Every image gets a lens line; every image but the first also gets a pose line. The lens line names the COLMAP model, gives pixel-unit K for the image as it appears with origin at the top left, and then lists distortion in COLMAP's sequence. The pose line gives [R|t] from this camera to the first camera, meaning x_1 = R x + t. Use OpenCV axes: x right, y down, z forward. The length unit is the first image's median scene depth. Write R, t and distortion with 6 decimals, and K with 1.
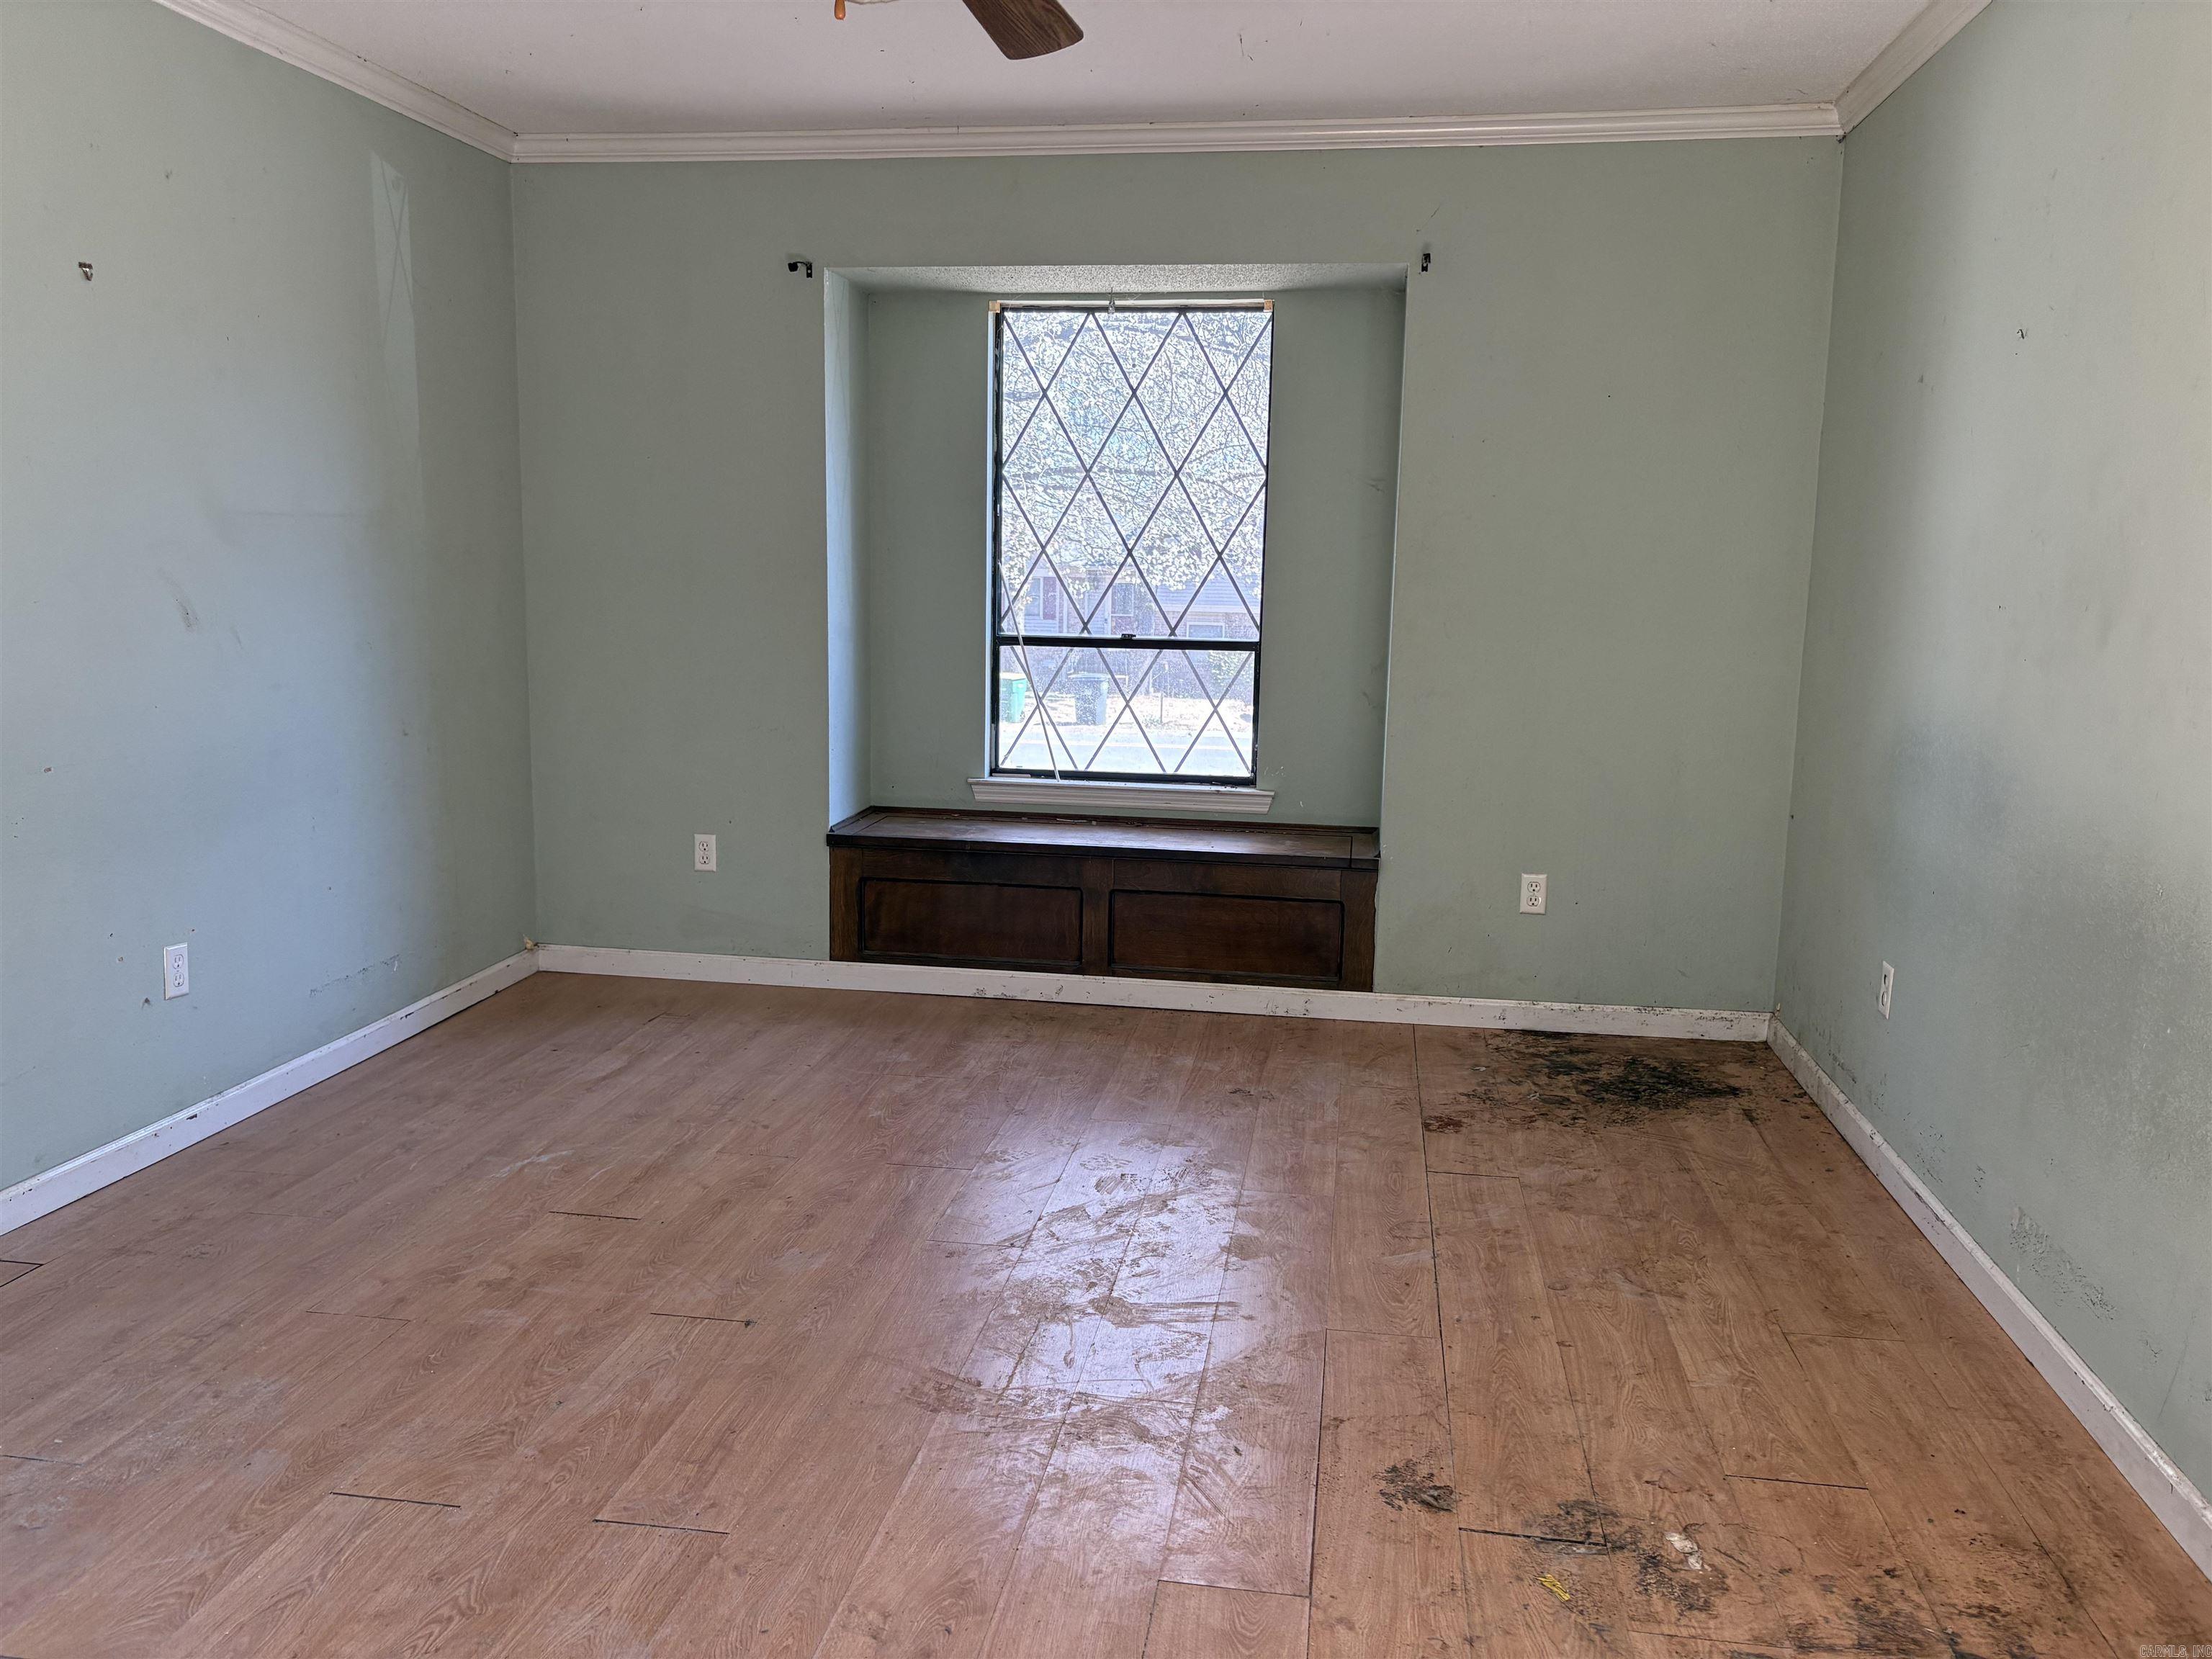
lens RADIAL K [[1675.9, 0, 1107.9], [0, 1675.9, 833.0], [0, 0, 1]] dist [0.032486, -0.034649]
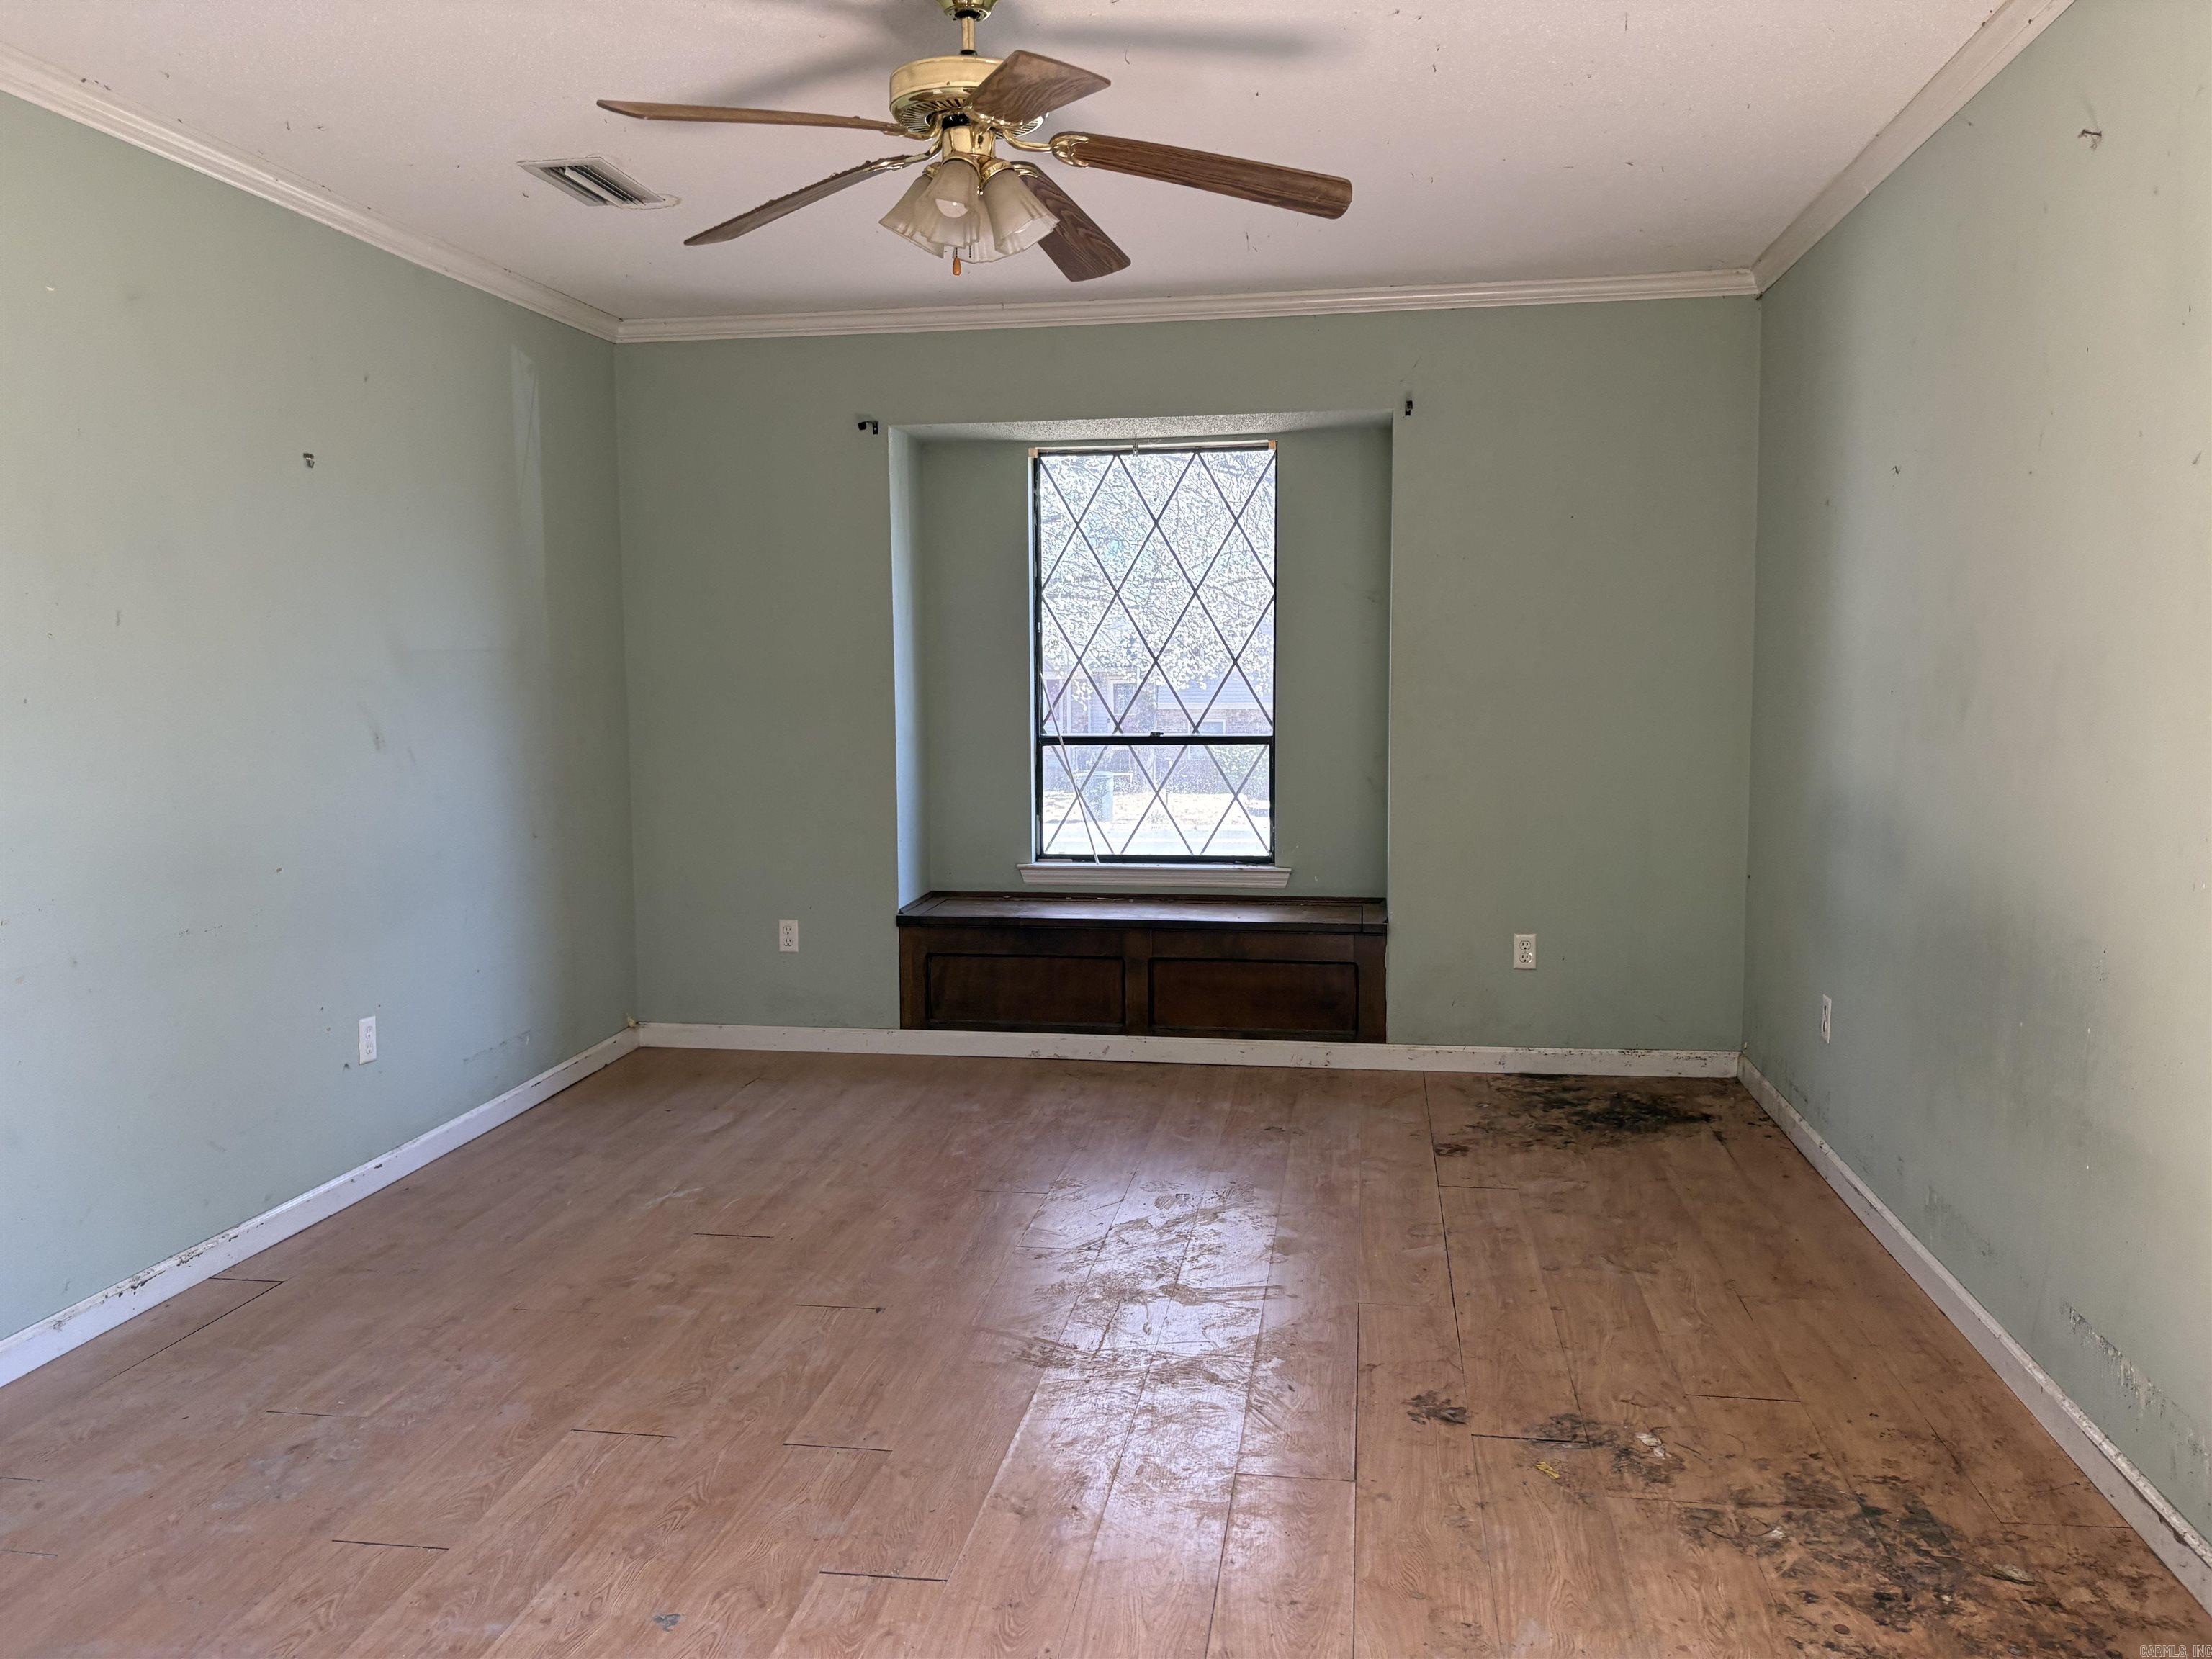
lens RADIAL K [[1675.9, 0, 1105.4], [0, 1675.9, 829.8], [0, 0, 1]] dist [0.032486, -0.034649]
pose [[0.999632, -0.026946, -0.003021, -0.031627], [0.026712, 0.997795, -0.060765, 0.021295], [0.004652, 0.060662, 0.998148, -0.183377]]
